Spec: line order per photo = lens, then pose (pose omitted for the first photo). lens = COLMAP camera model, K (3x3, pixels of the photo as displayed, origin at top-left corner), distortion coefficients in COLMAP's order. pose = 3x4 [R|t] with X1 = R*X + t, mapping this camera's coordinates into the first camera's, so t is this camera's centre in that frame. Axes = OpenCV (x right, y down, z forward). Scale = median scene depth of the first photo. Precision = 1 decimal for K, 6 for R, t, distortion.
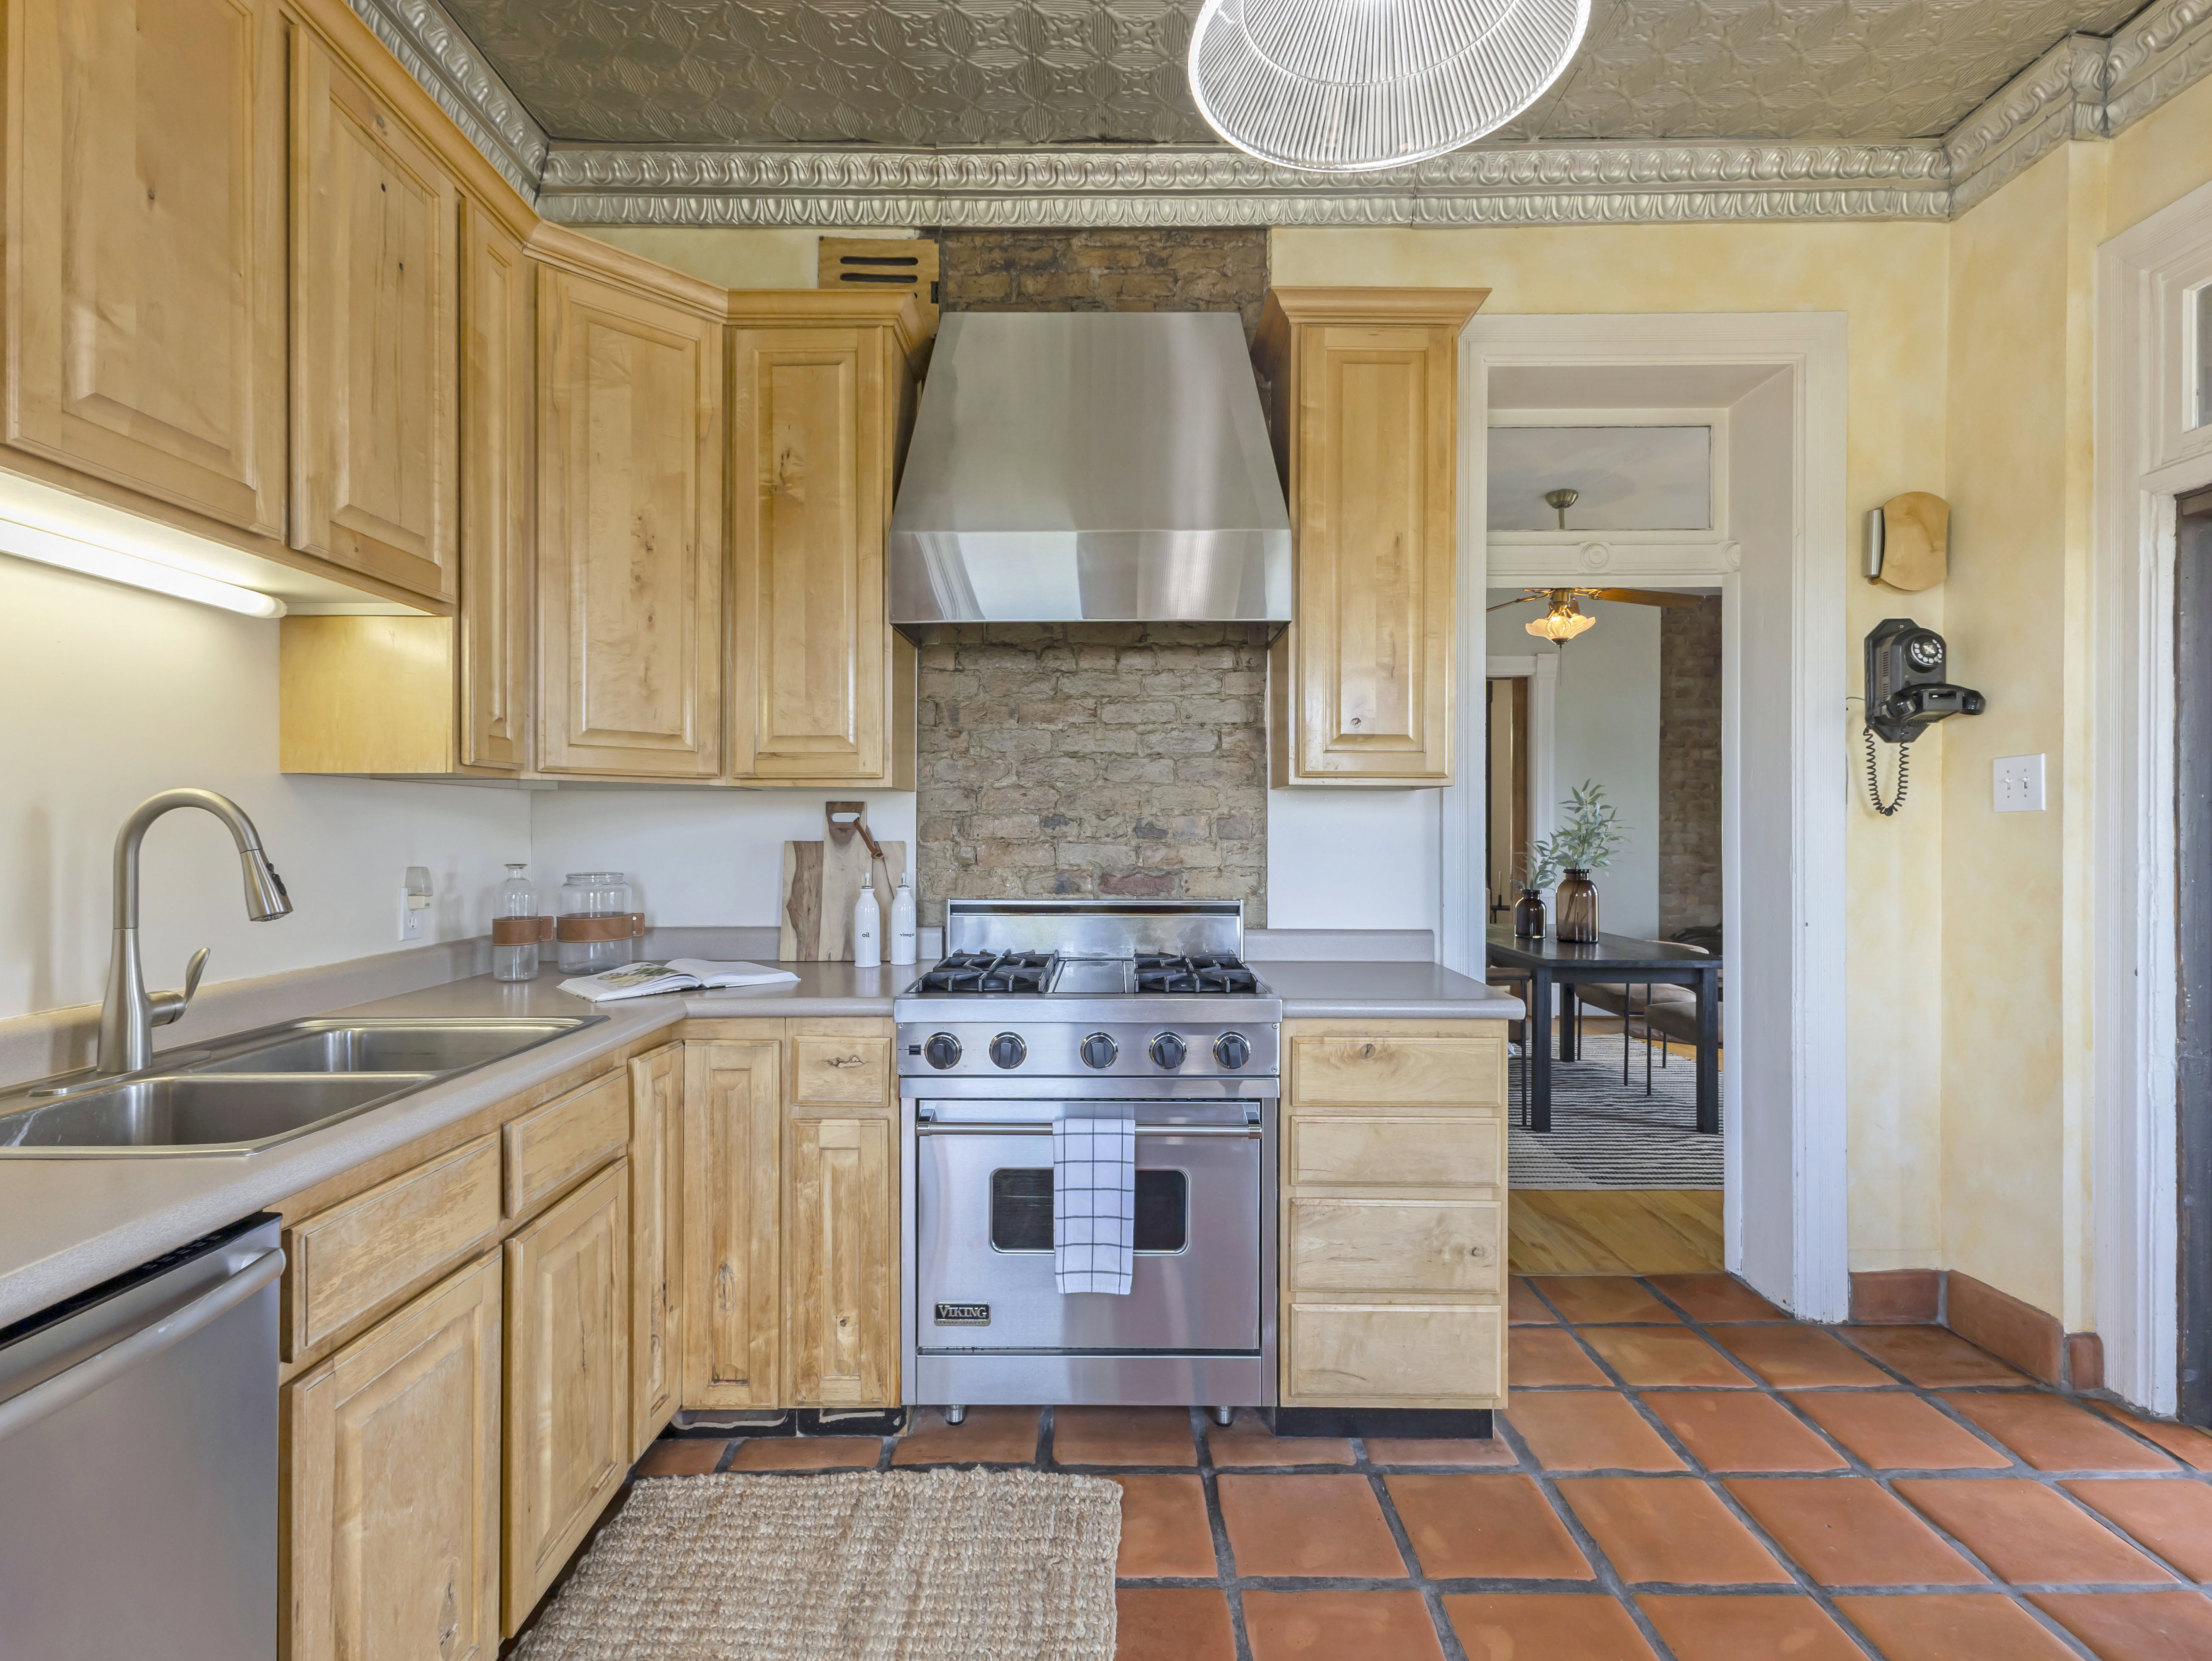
lens RADIAL K [[1094.7, 0, 1109.6], [0, 1094.7, 829.0], [0, 0, 1]] dist [-0.001476, 0.001050]
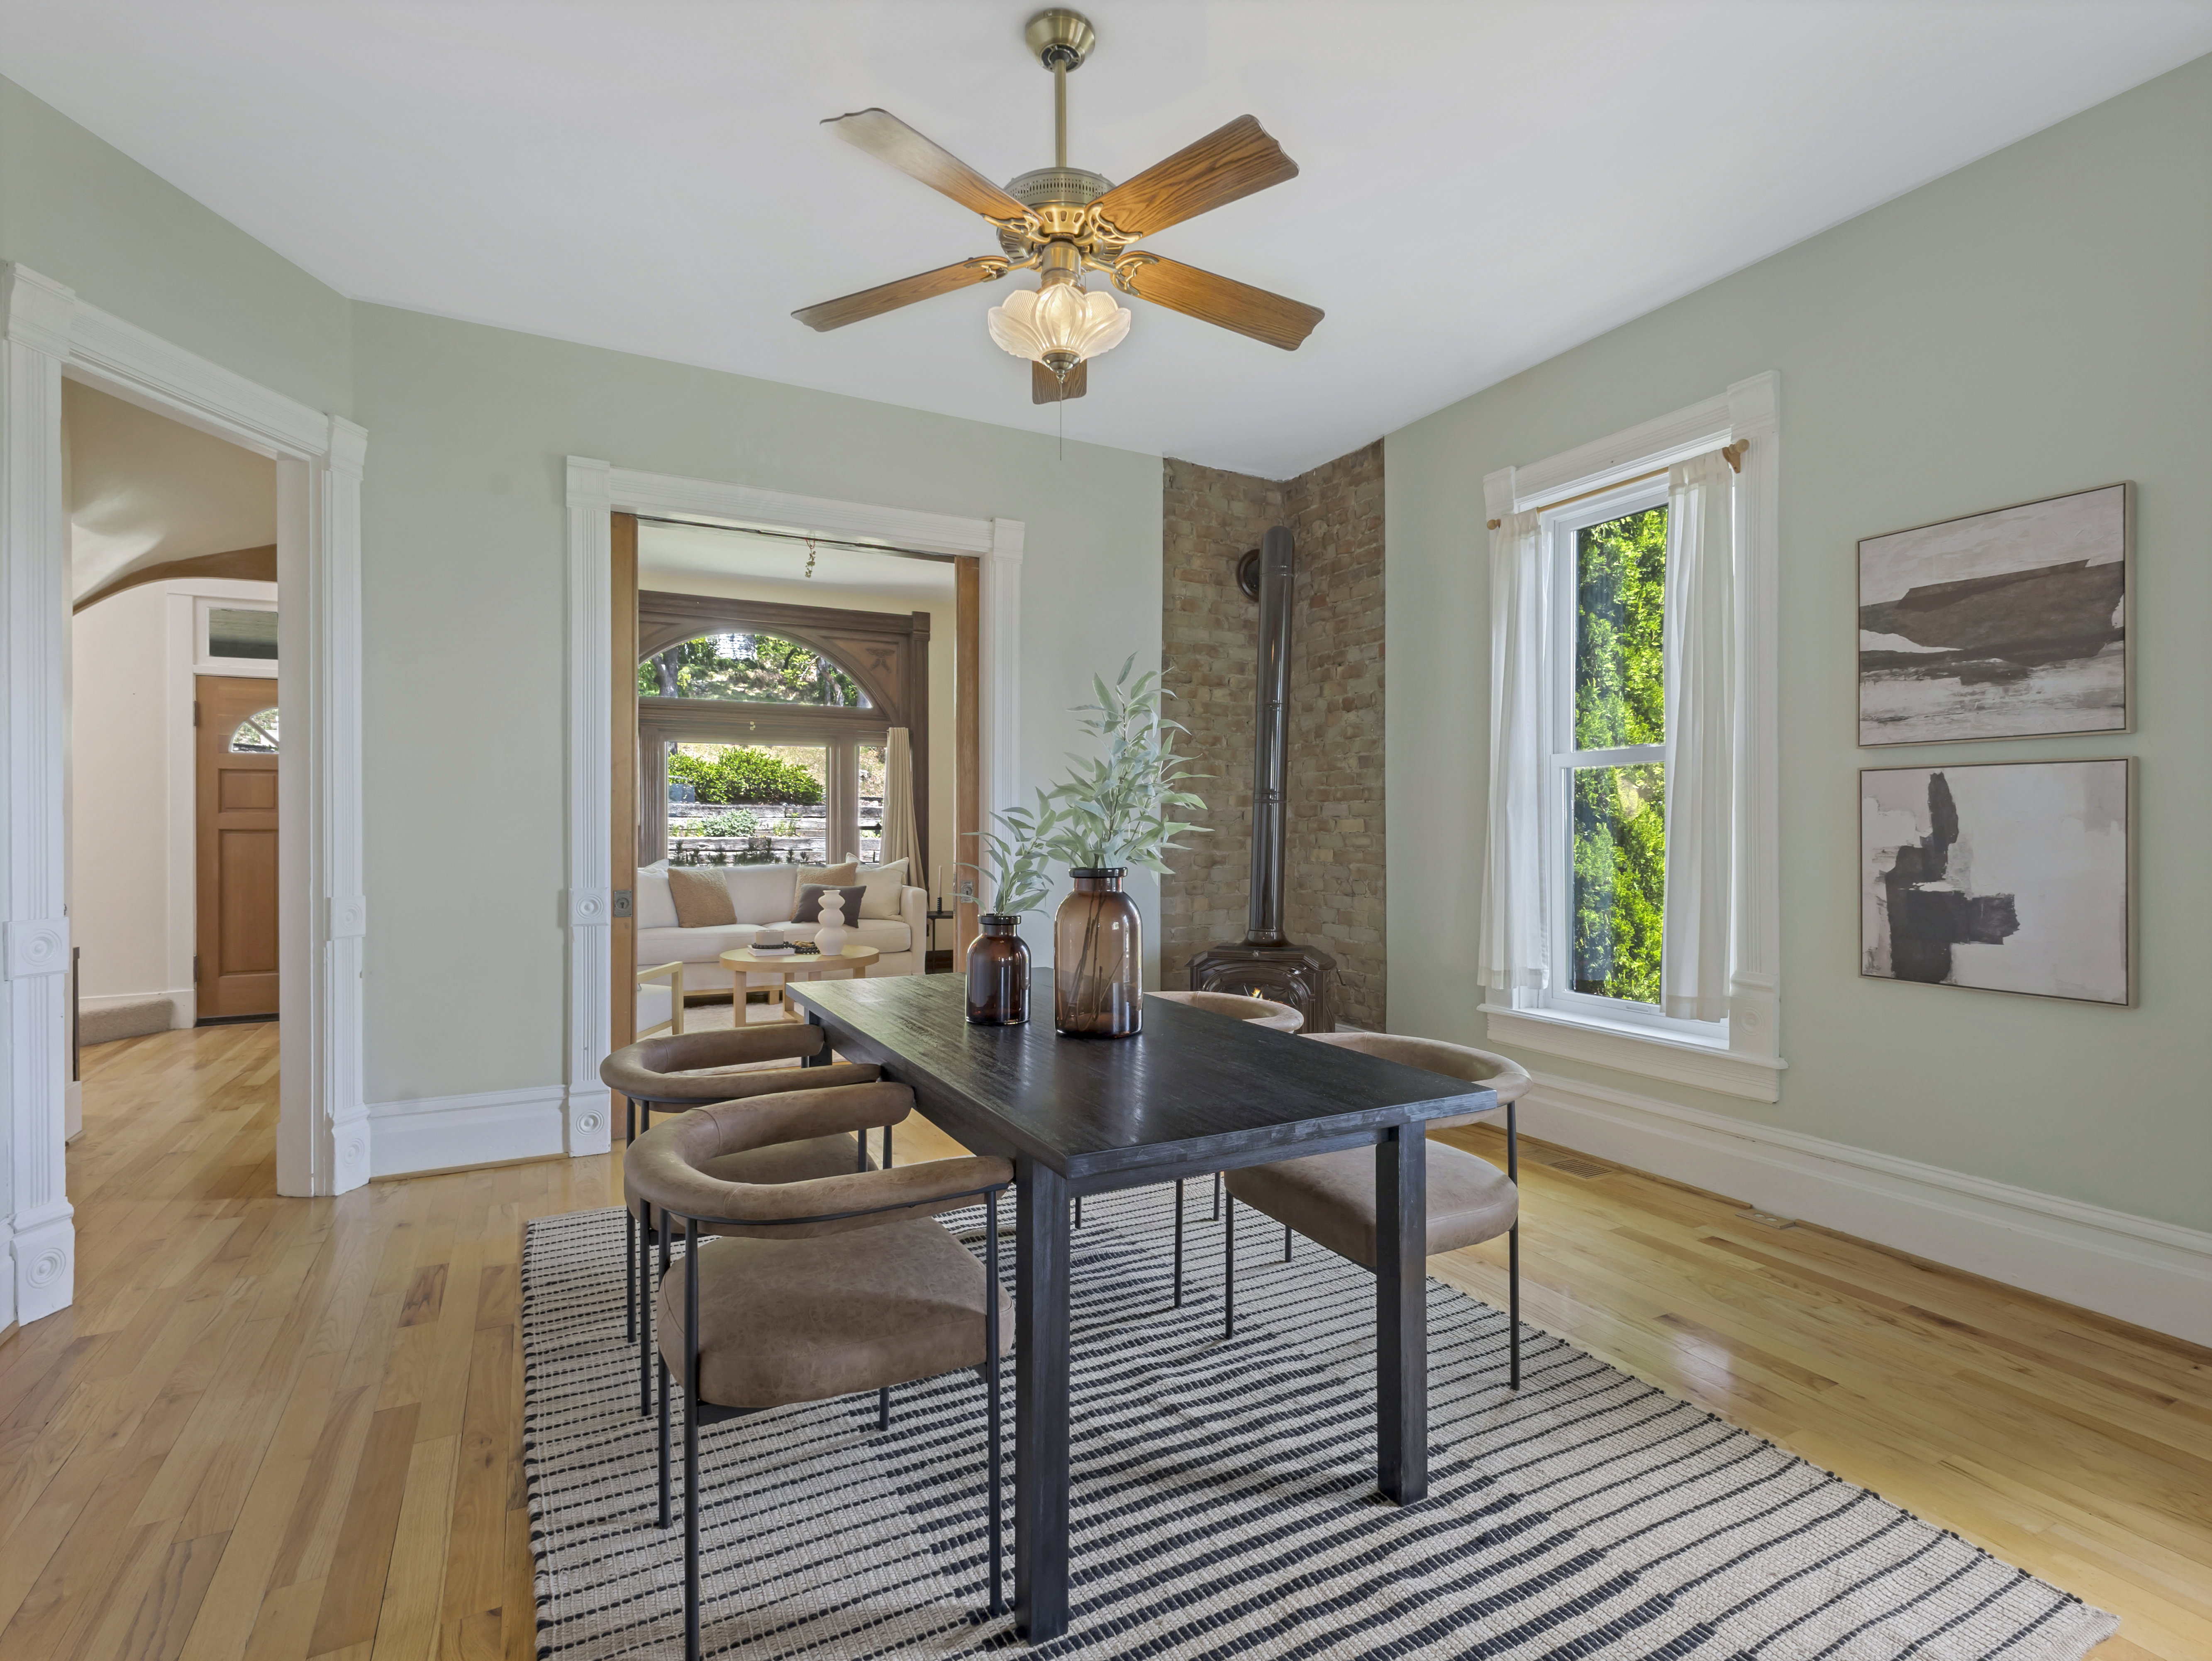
lens RADIAL K [[1094.7, 0, 1107.5], [0, 1094.7, 821.1], [0, 0, 1]] dist [-0.001476, 0.001050]
pose [[0.880940, -0.003552, 0.473216, 0.161205], [0.004105, 0.999992, -0.000136, 0.013131], [-0.473211, 0.002063, 0.880947, 0.444502]]
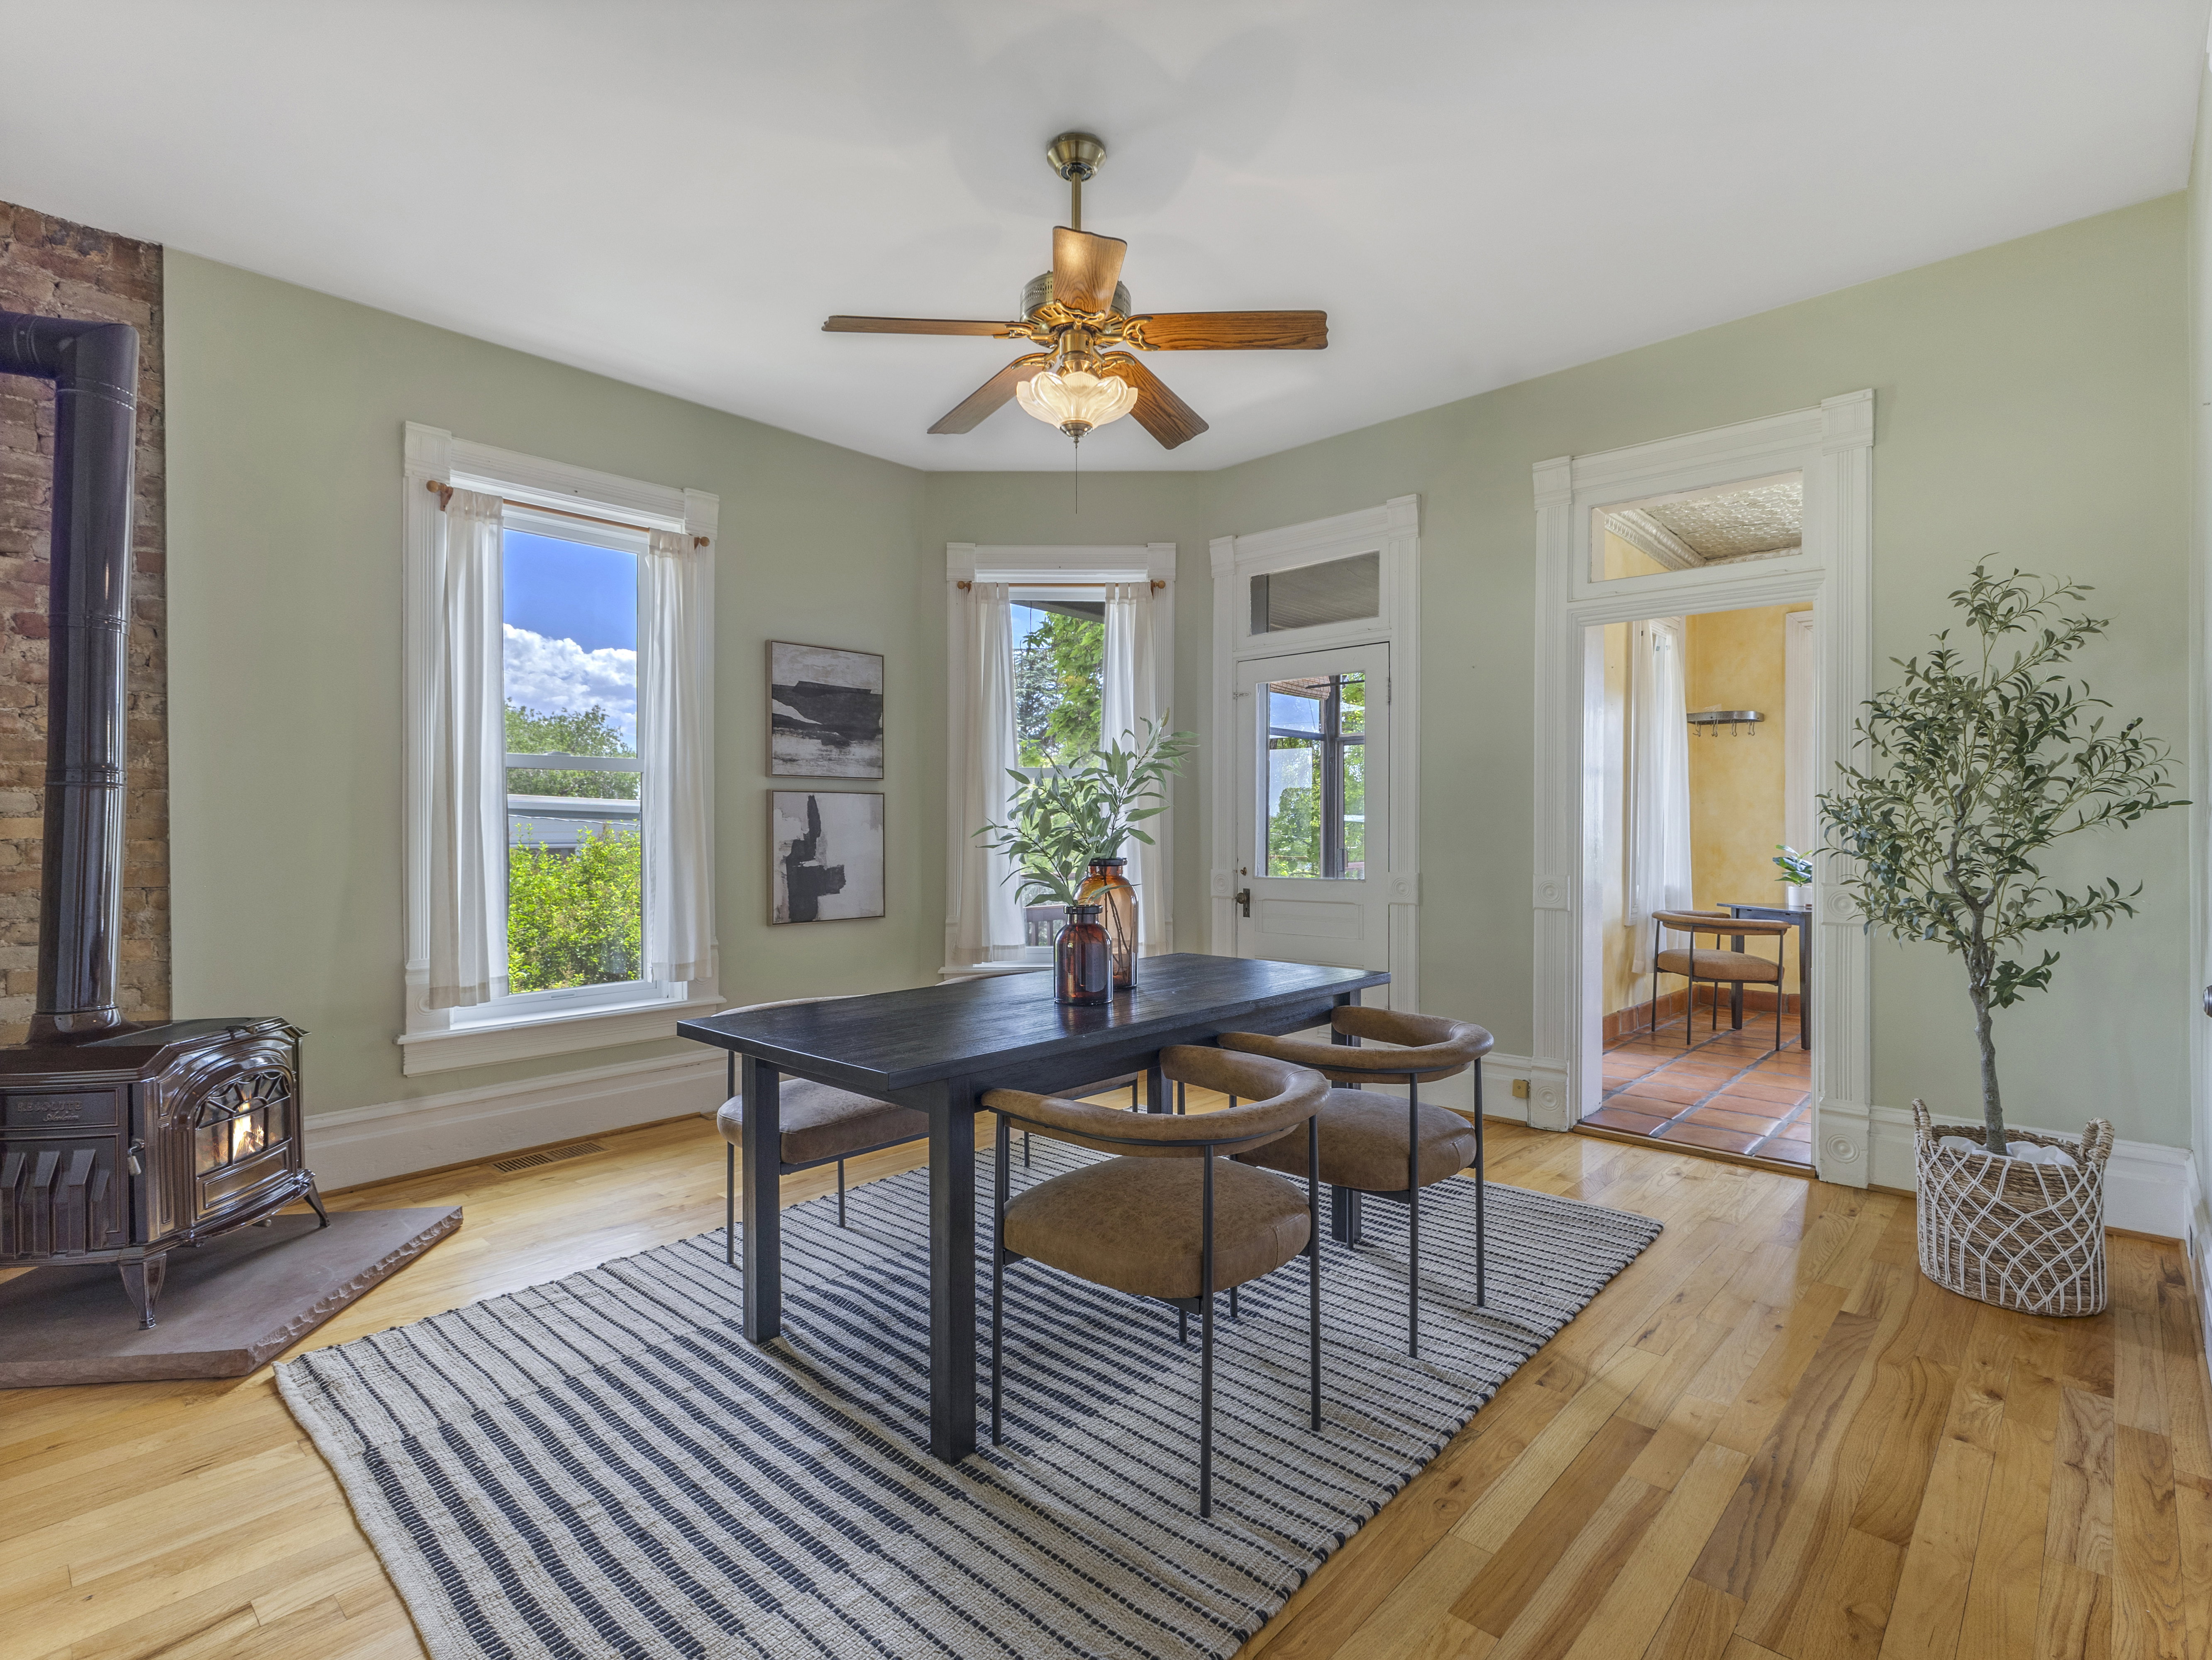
lens RADIAL K [[1094.4, 0, 1109.9], [0, 1094.4, 829.6], [0, 0, 1]] dist [-0.001476, 0.001050]
pose [[-0.744862, -0.004391, 0.667204, 0.035688], [-0.001623, 0.999987, 0.004769, 0.014232], [-0.667217, 0.002470, -0.744859, 1.033812]]
